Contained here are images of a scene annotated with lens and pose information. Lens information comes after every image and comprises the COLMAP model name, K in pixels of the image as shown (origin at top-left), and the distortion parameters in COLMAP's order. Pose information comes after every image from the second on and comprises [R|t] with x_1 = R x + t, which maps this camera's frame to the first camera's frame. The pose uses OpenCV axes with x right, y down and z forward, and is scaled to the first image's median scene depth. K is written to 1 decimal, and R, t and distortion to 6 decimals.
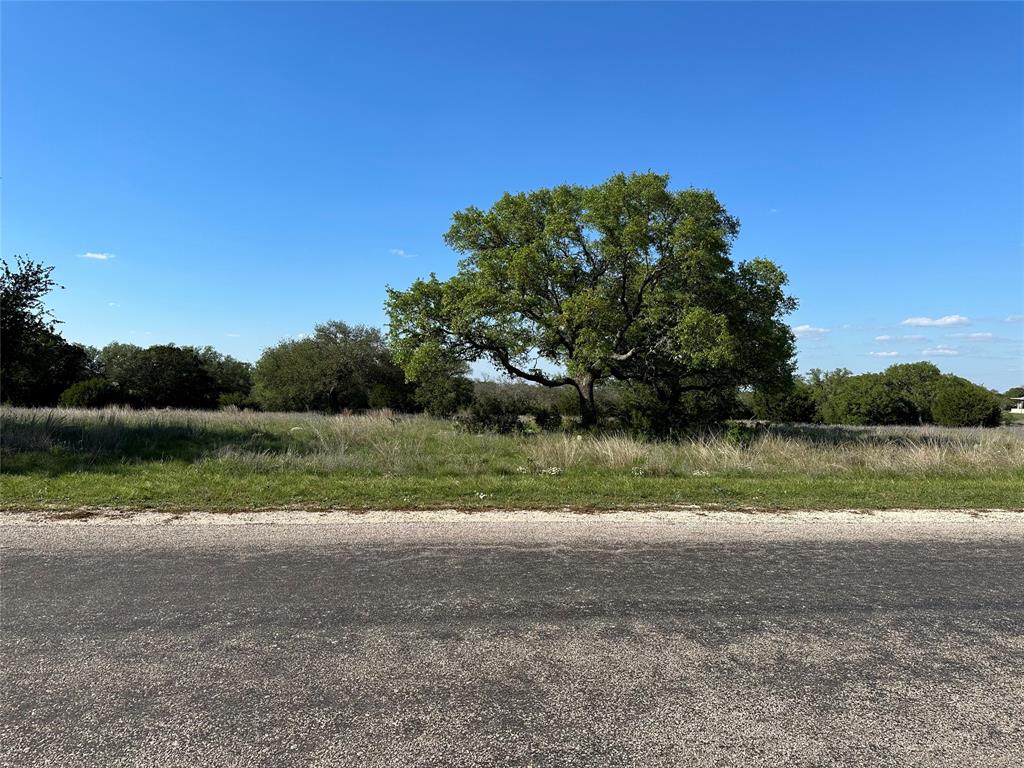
lens RADIAL K [[717.7, 0, 508.7], [0, 717.7, 386.5], [0, 0, 1]] dist [0.113014, -0.142635]
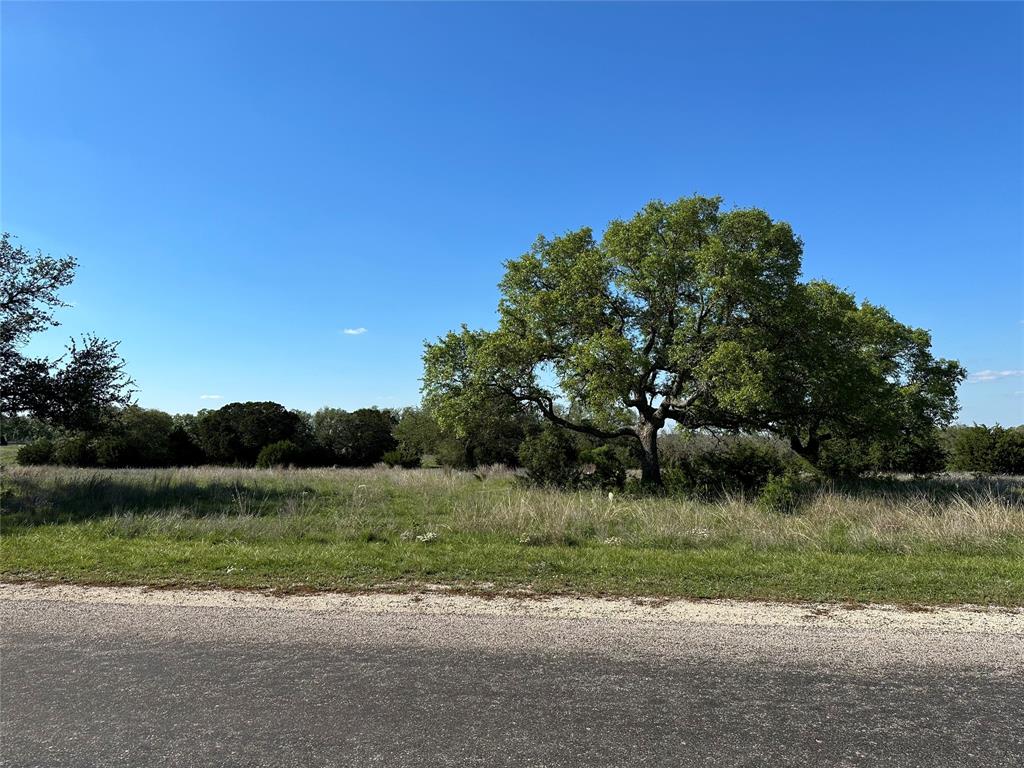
lens RADIAL K [[719.5, 0, 522.0], [0, 719.5, 361.7], [0, 0, 1]] dist [0.120291, -0.168537]
pose [[0.959715, -0.054139, -0.275710, 0.208736], [0.023976, 0.993462, -0.111621, 0.003831], [0.279950, 0.100514, 0.954738, 0.091114]]
